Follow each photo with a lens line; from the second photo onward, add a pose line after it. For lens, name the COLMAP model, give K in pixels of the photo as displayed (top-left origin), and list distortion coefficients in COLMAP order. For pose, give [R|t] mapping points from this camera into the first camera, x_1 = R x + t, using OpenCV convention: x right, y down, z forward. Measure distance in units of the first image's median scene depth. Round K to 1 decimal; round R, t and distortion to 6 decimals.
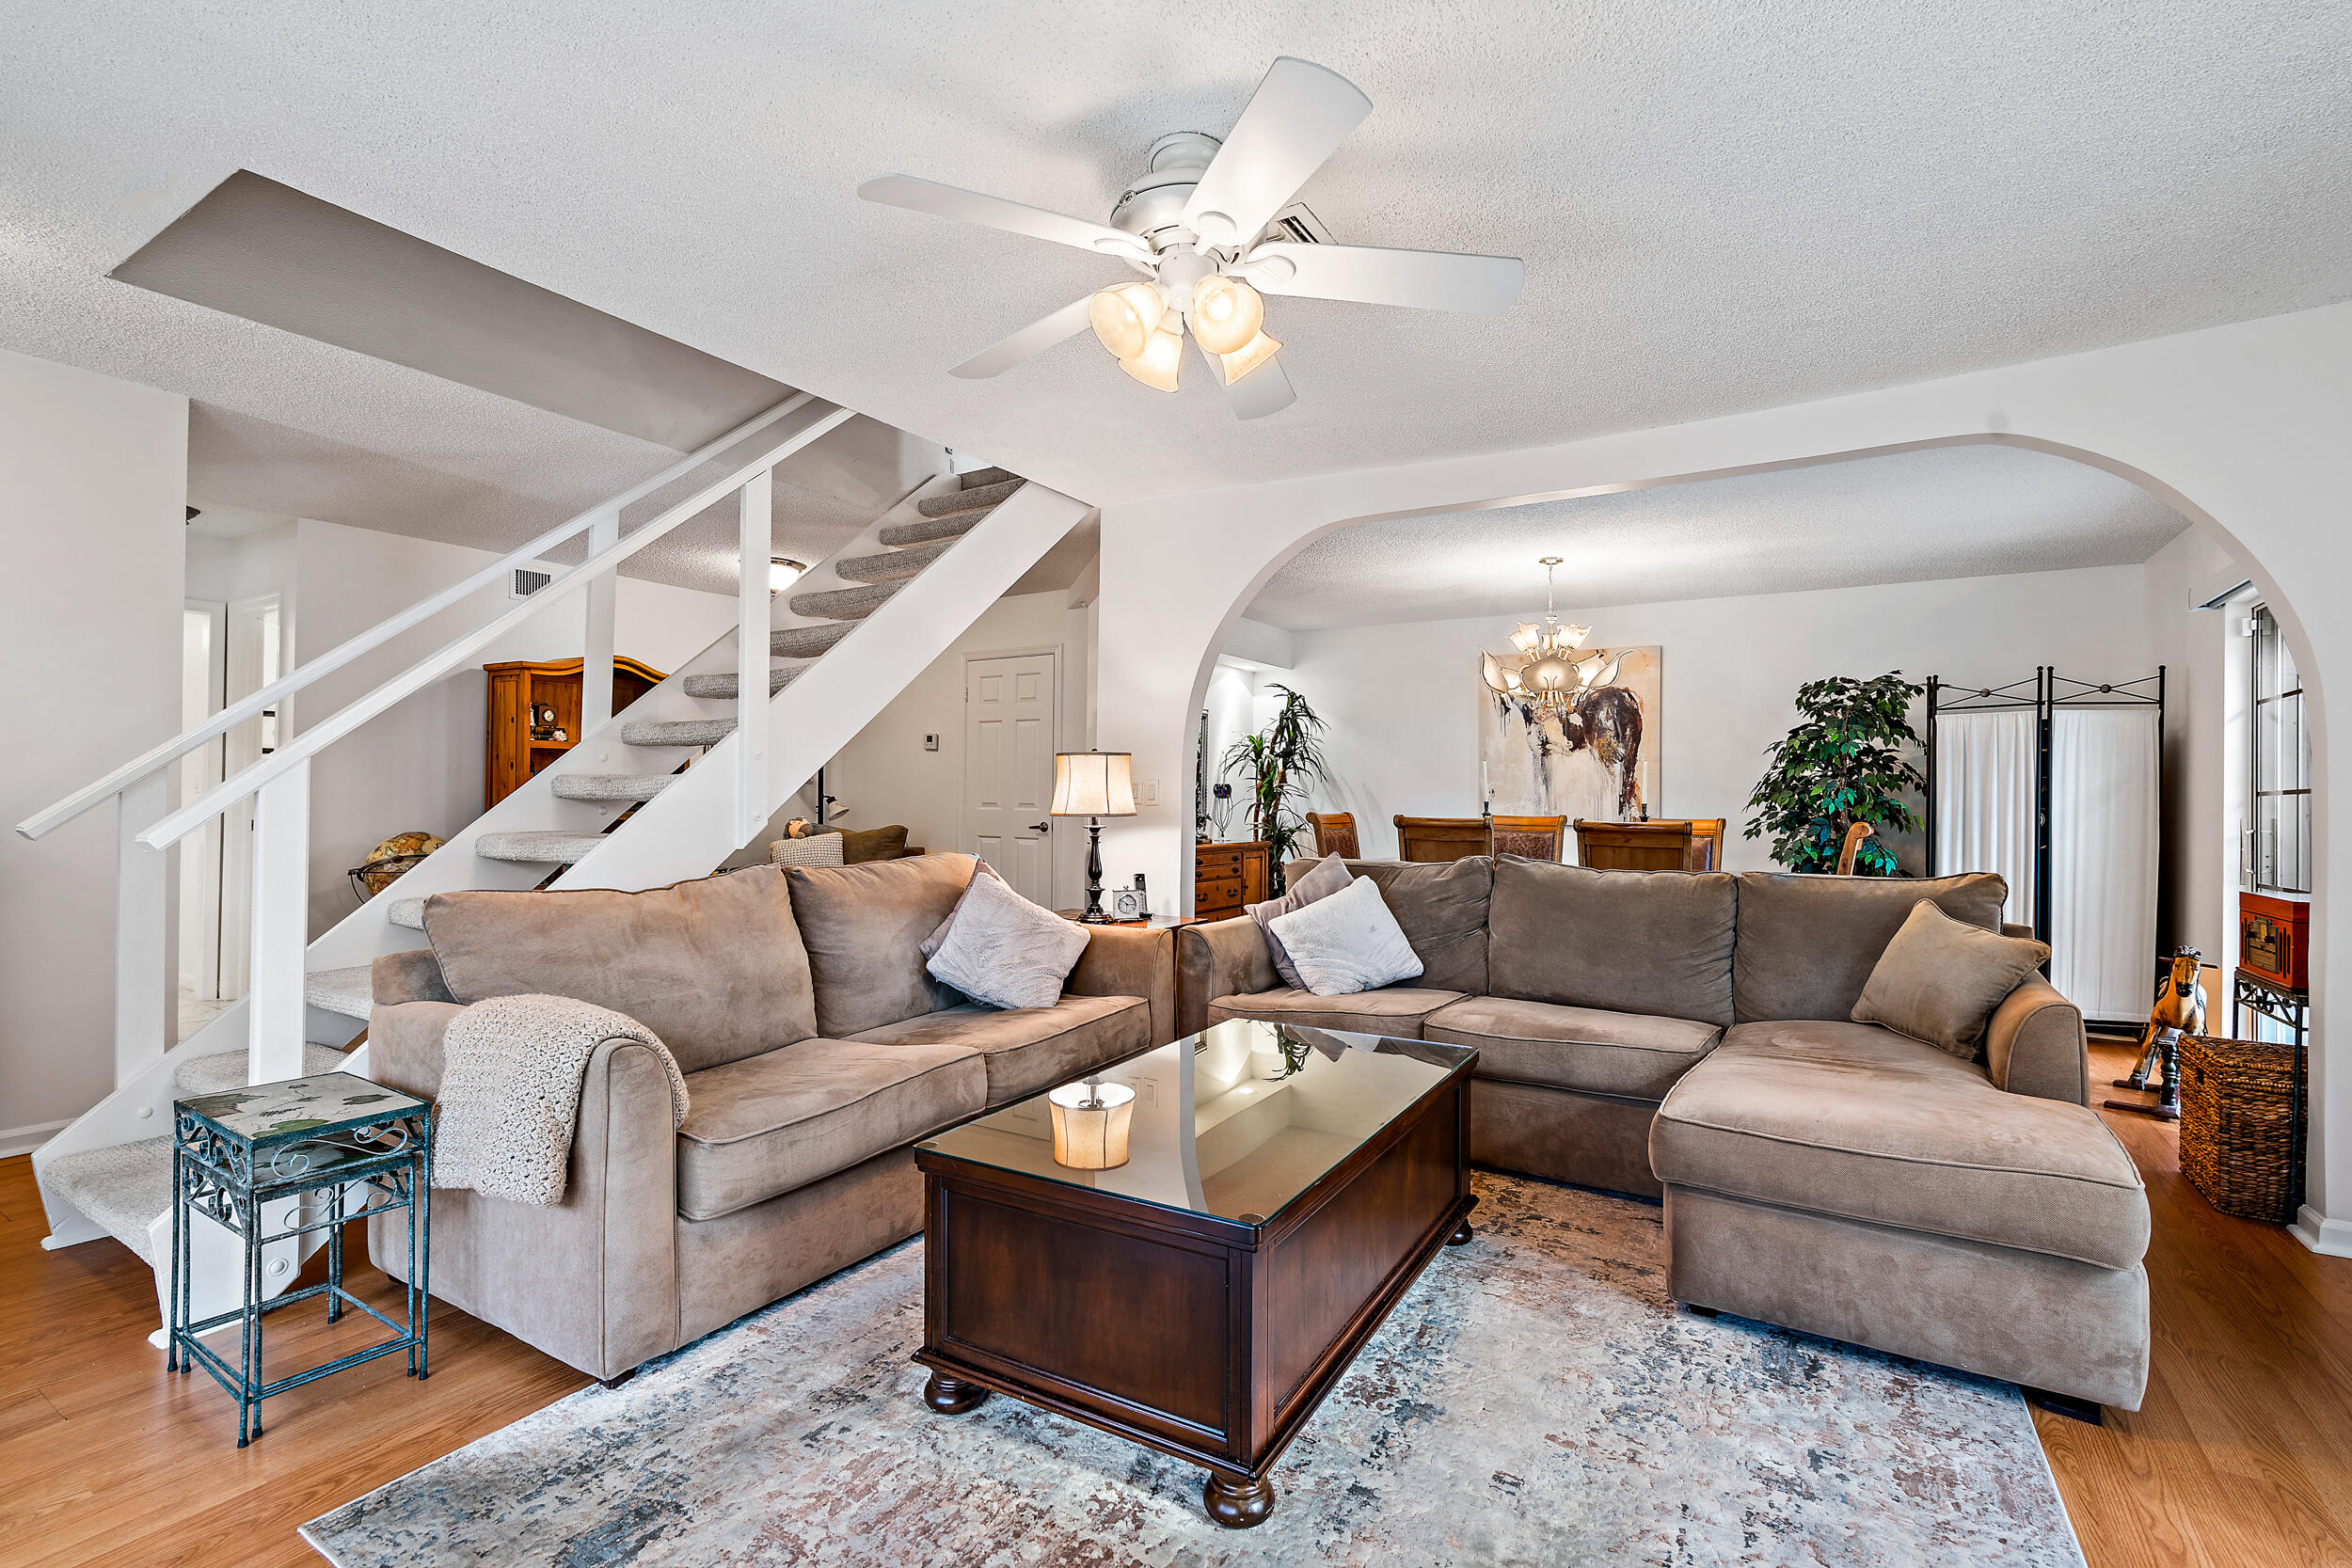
lens RADIAL K [[1058.8, 0, 1173.0], [0, 1058.8, 789.3], [0, 0, 1]] dist [0.000074, -0.000151]
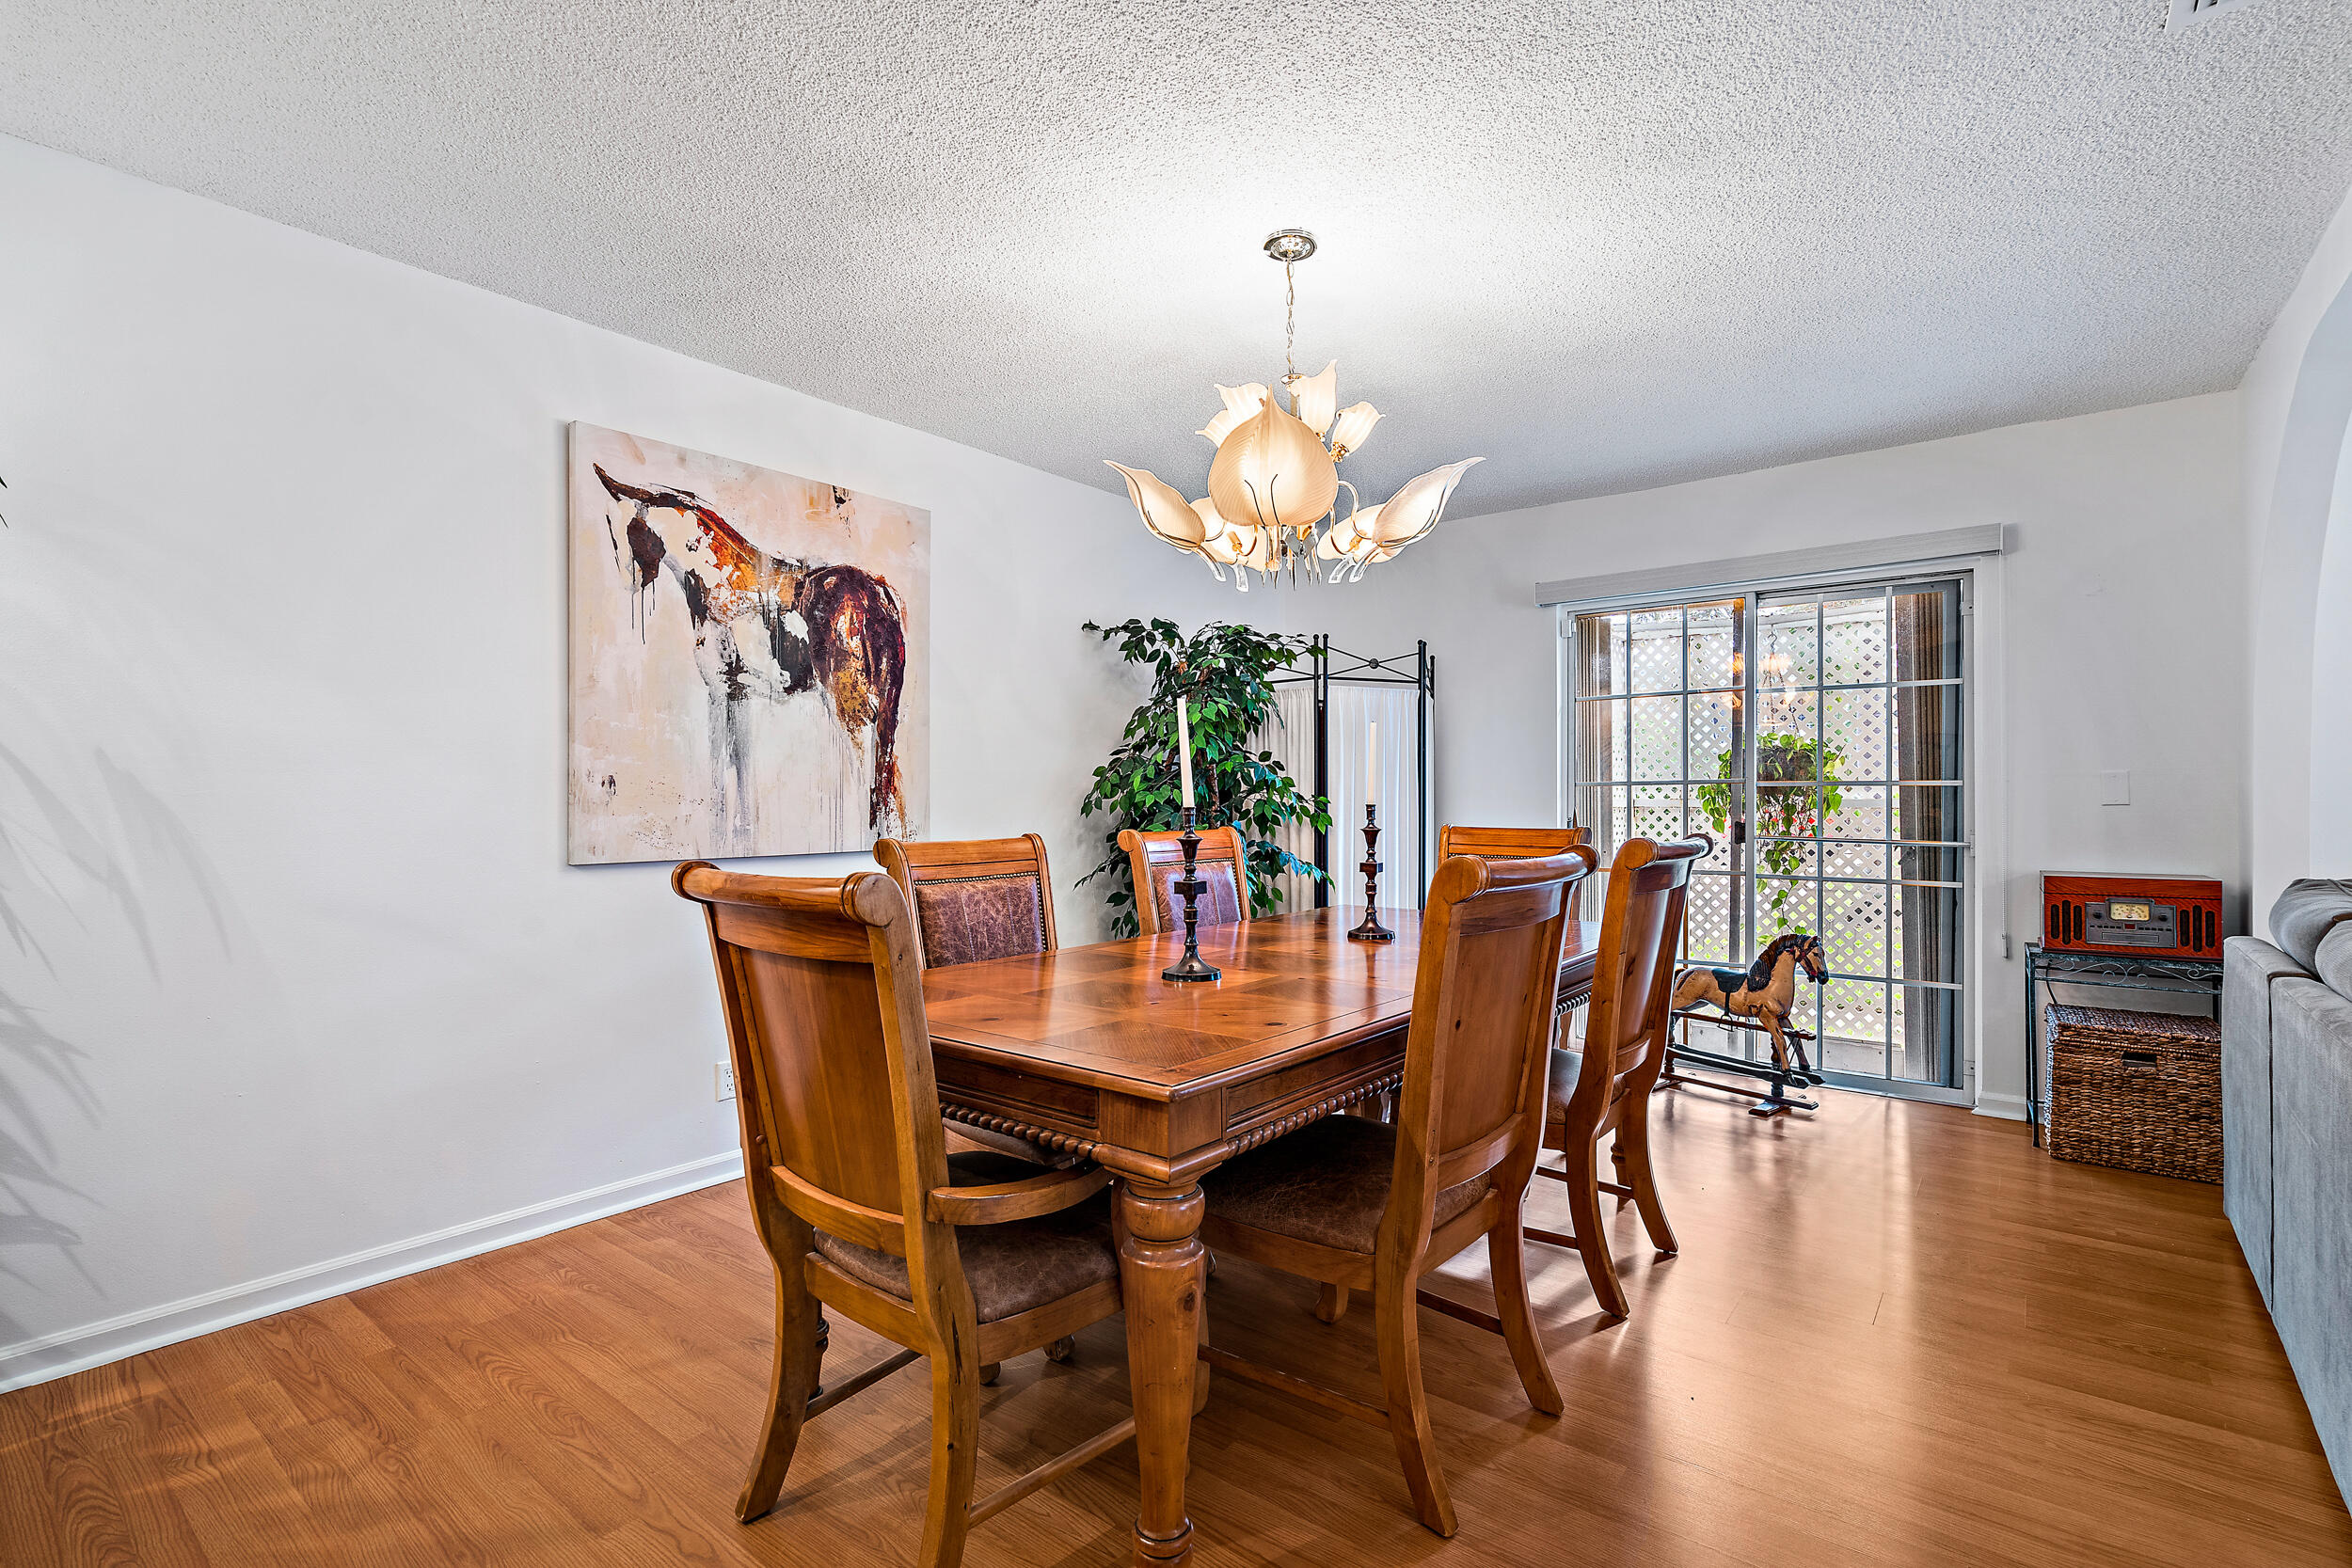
lens RADIAL K [[1012.1, 0, 1176.6], [0, 1012.1, 798.5], [0, 0, 1]] dist [-0.061154, -0.000159]
pose [[0.089997, -0.011502, 0.995876, -0.044776], [0.006115, 0.999921, 0.010996, 0.006483], [-0.995923, 0.005100, 0.090060, 0.936900]]
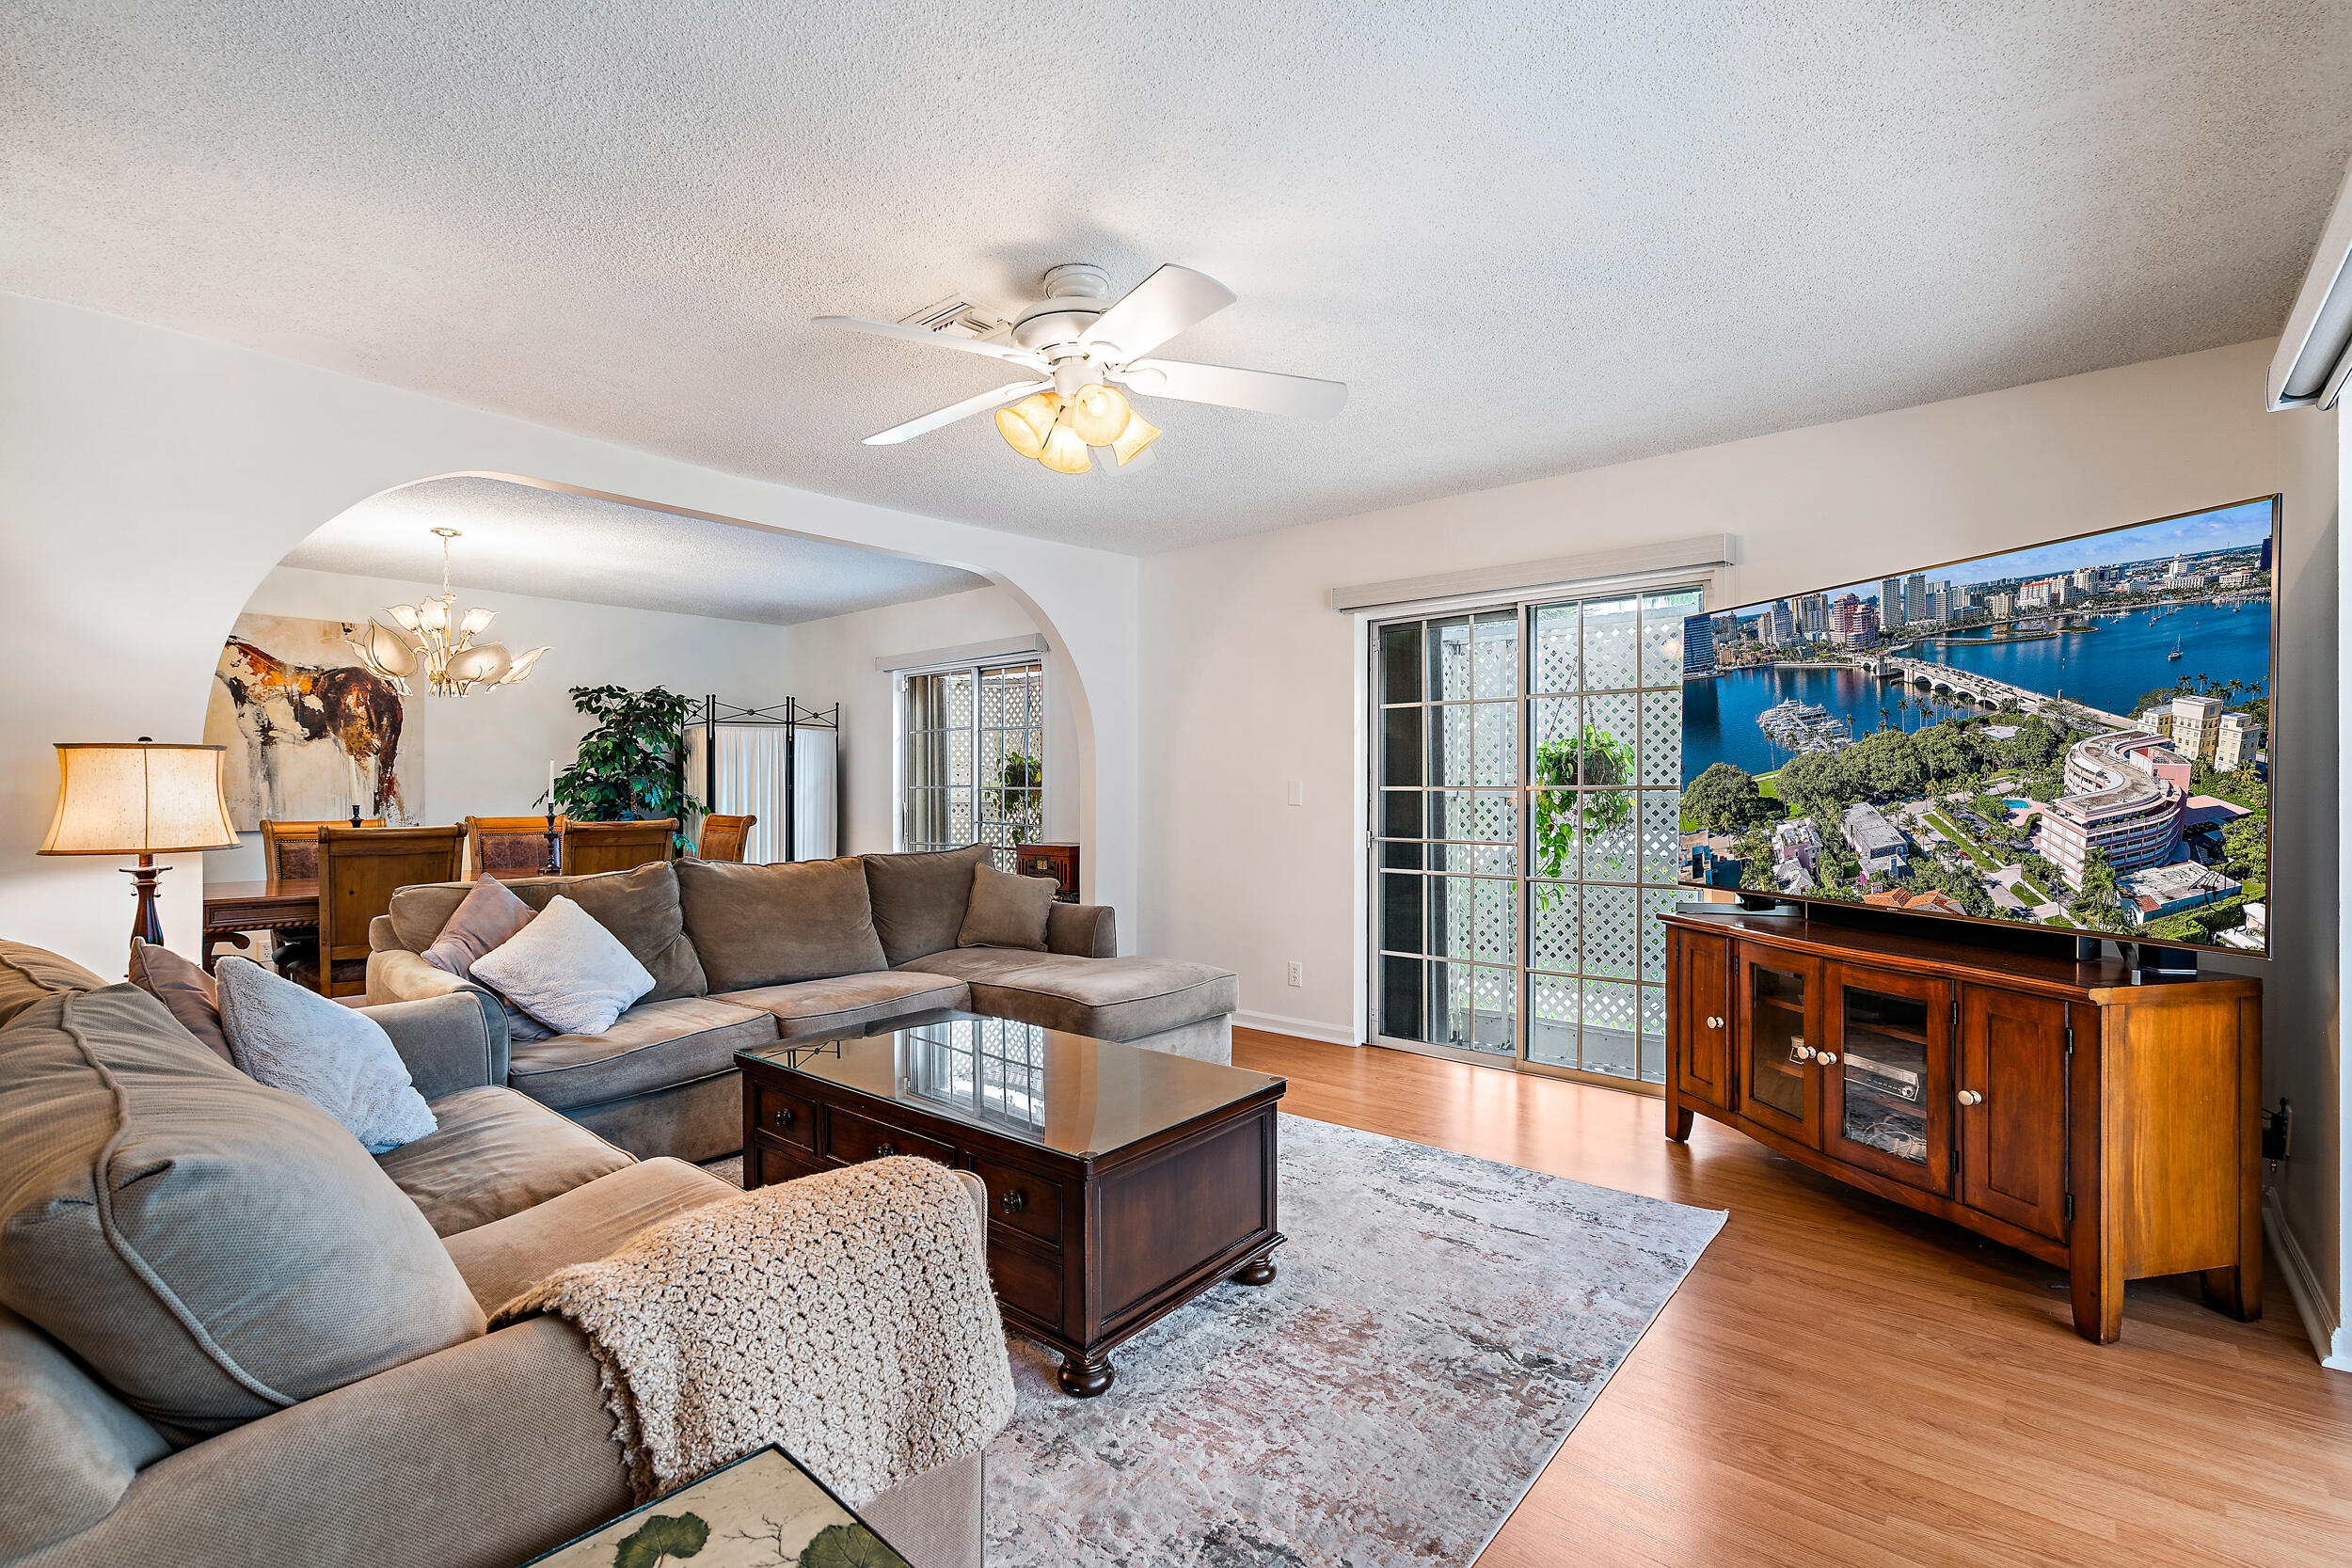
lens RADIAL K [[1058.8, 0, 1173.0], [0, 1058.8, 789.3], [0, 0, 1]] dist [0.000074, -0.000151]
pose [[0.158523, -0.013753, 0.987260, -0.393449], [-0.001902, 0.999897, 0.014234, -0.012859], [-0.987354, -0.004134, 0.158480, 0.236638]]
